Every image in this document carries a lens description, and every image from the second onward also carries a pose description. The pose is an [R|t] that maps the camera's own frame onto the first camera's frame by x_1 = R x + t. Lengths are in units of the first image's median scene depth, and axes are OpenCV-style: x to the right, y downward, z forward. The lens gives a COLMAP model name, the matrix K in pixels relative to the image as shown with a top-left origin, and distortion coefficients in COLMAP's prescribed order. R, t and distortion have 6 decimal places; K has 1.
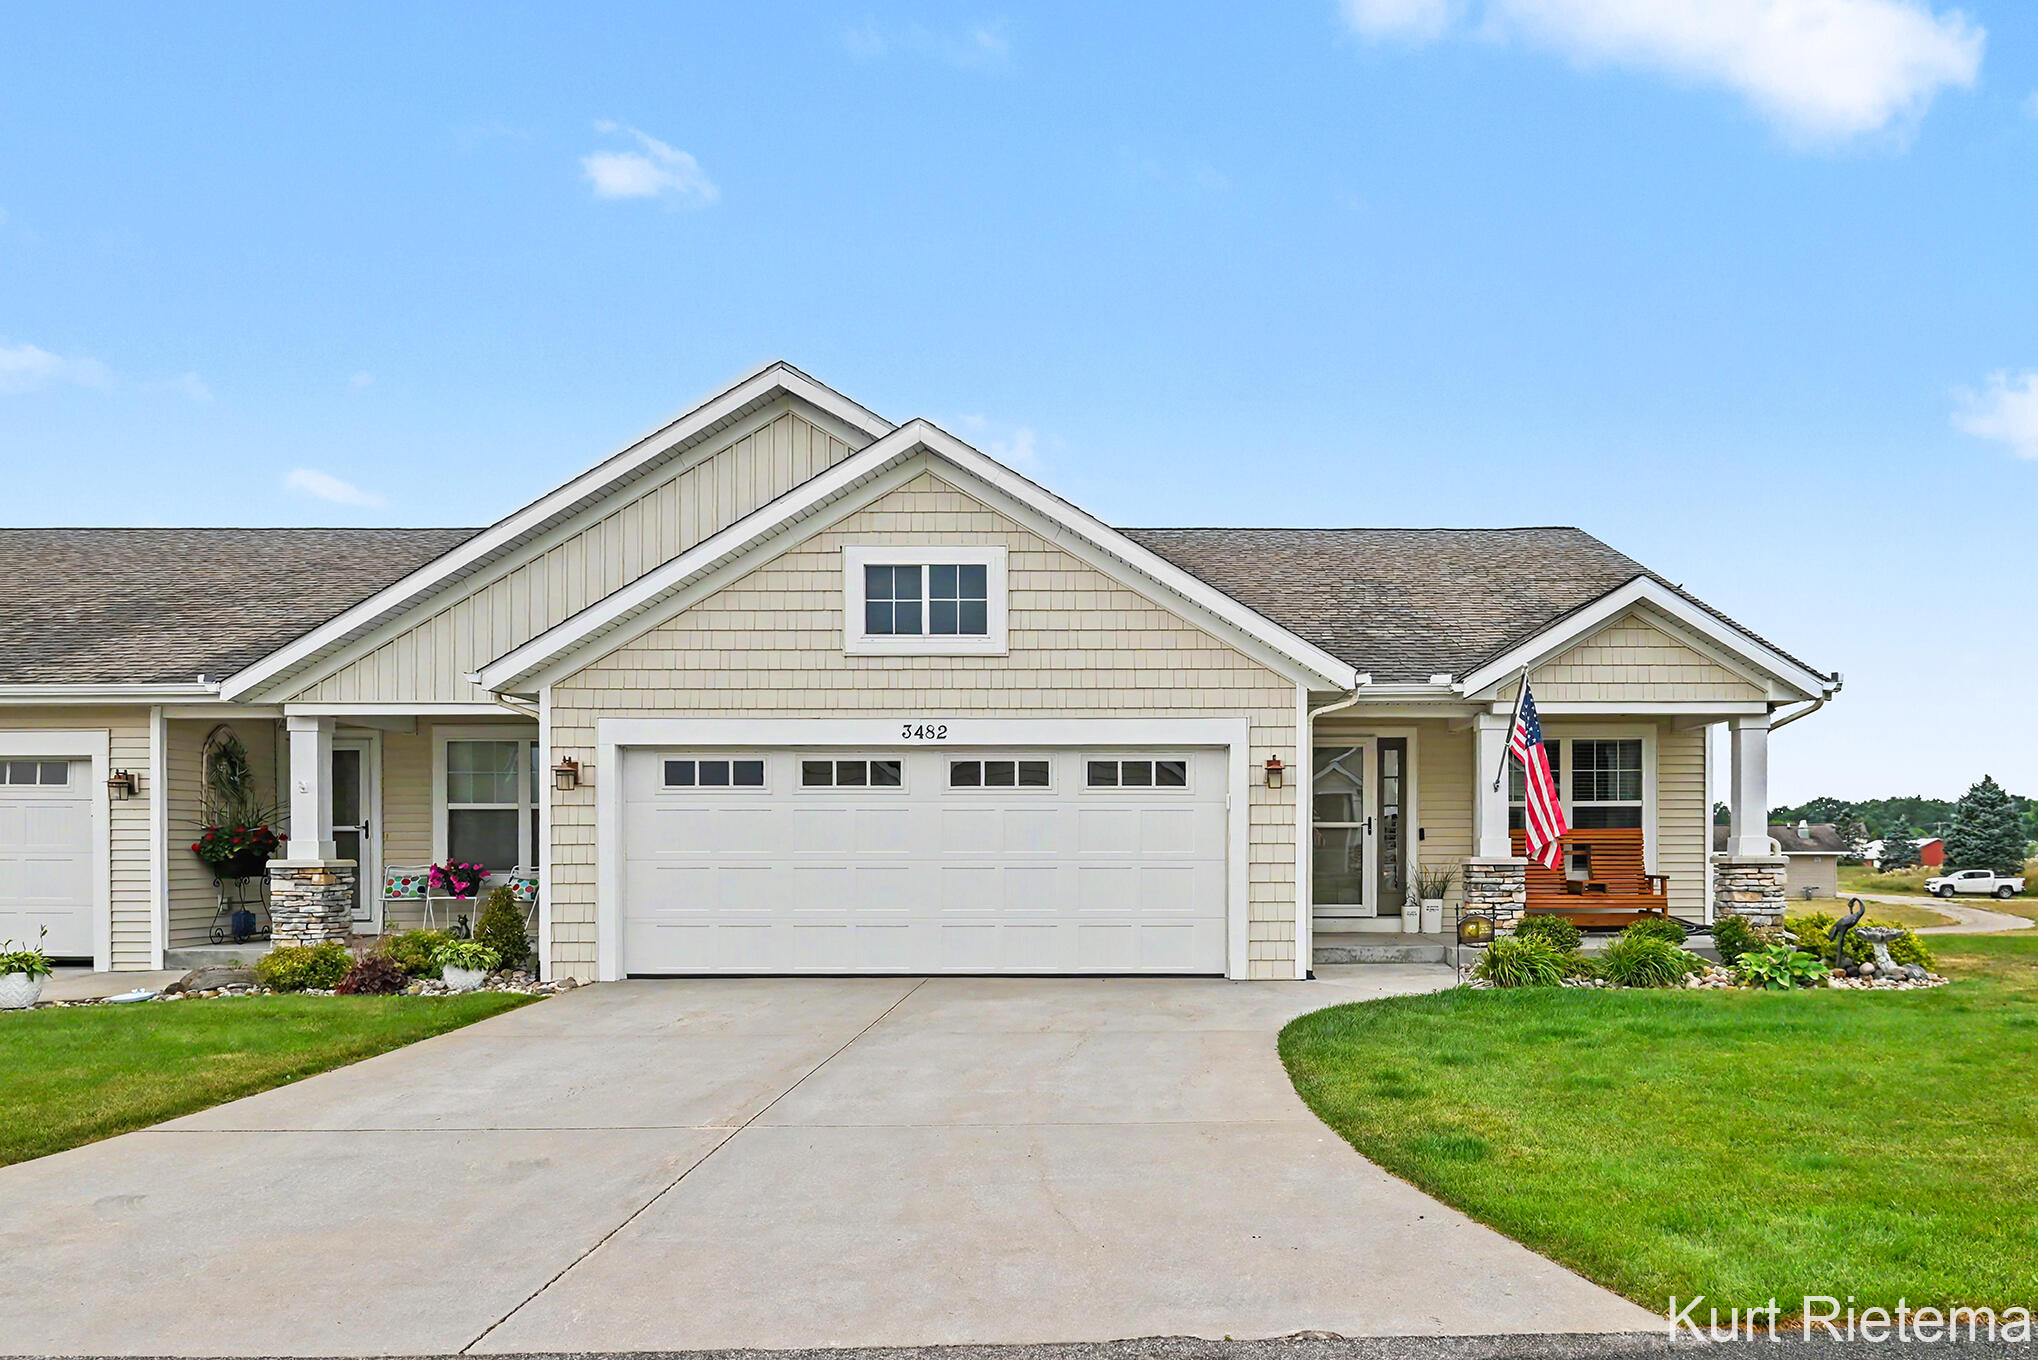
lens RADIAL K [[1429.7, 0, 1018.0], [0, 1429.7, 689.9], [0, 0, 1]] dist [-0.007817, -0.004593]
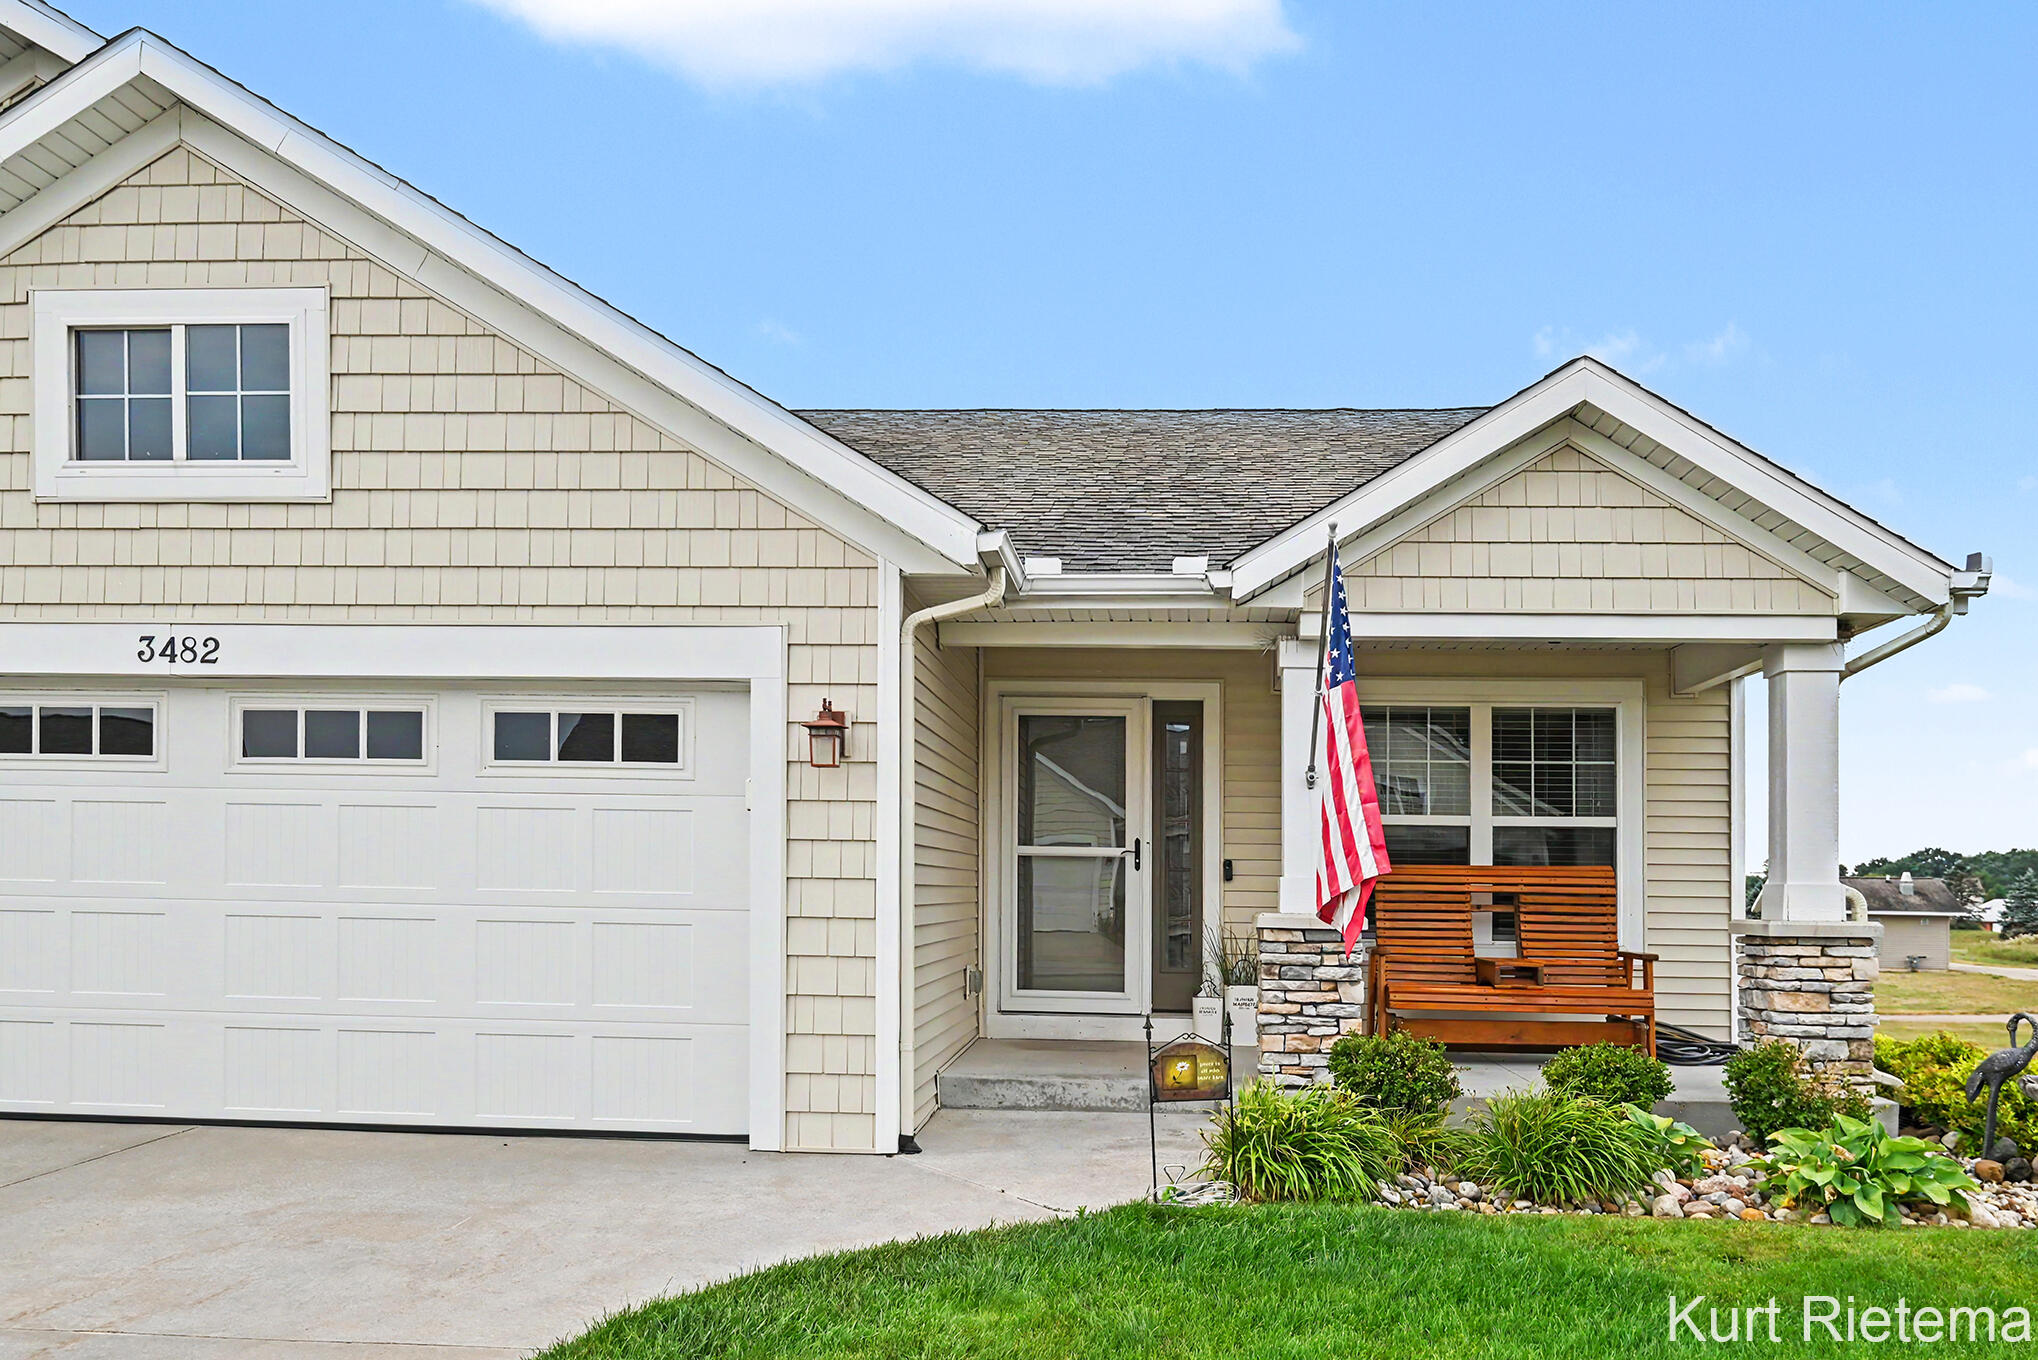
lens RADIAL K [[1508.4, 0, 1020.0], [0, 1508.4, 674.9], [0, 0, 1]] dist [-0.005802, 0.001735]
pose [[0.999504, 0.014075, -0.028168, 0.253068], [-0.014972, 0.999379, -0.031889, 0.051066], [0.027701, 0.032295, 0.999094, 0.462999]]
